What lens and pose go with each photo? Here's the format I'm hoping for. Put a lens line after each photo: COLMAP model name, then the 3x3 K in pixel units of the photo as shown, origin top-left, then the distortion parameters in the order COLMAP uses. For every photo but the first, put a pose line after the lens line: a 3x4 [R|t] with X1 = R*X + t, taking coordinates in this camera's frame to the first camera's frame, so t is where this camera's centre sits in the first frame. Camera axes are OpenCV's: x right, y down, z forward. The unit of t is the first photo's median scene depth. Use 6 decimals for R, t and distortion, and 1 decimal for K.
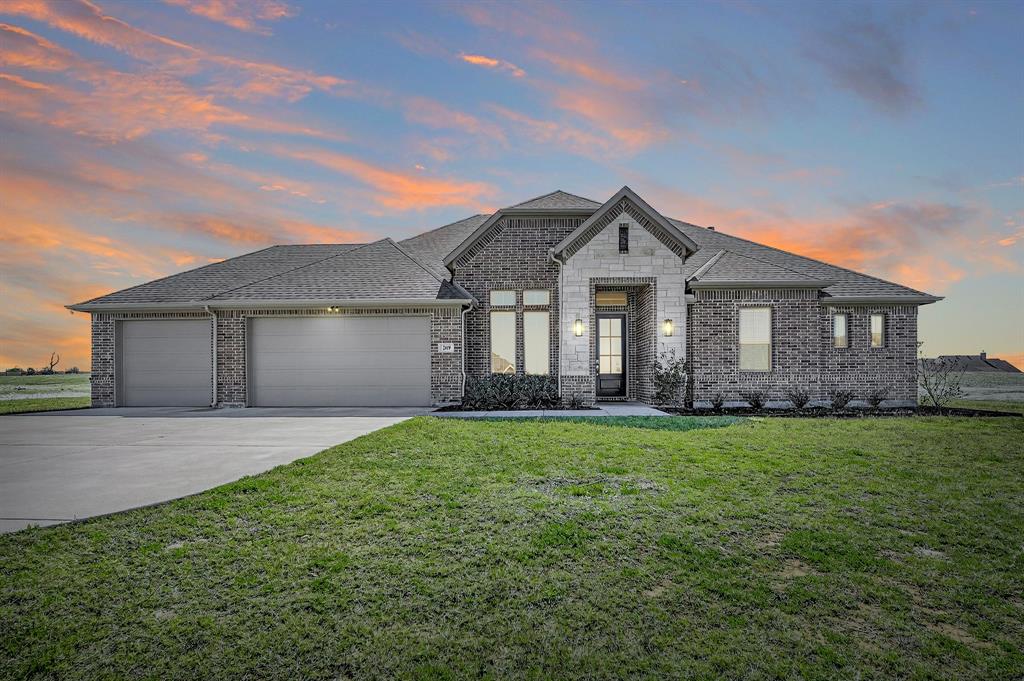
lens RADIAL K [[470.6, 0, 523.7], [0, 470.6, 376.6], [0, 0, 1]] dist [-0.014562, -0.000142]
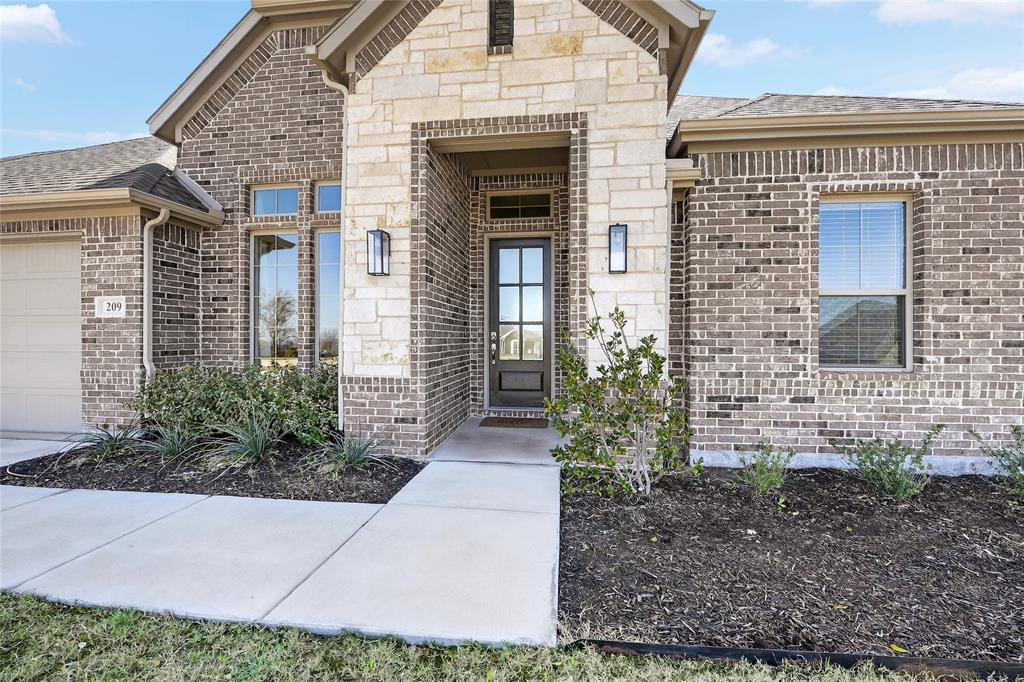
lens RADIAL K [[421.3, 0, 512.0], [0, 421.3, 341.0], [0, 0, 1]] dist [-0.018981, -0.000001]
pose [[0.996184, 0.006878, -0.087003, 0.251211], [-0.006171, 0.999946, 0.008397, -0.035510], [0.087056, -0.007828, 0.996173, 0.661677]]
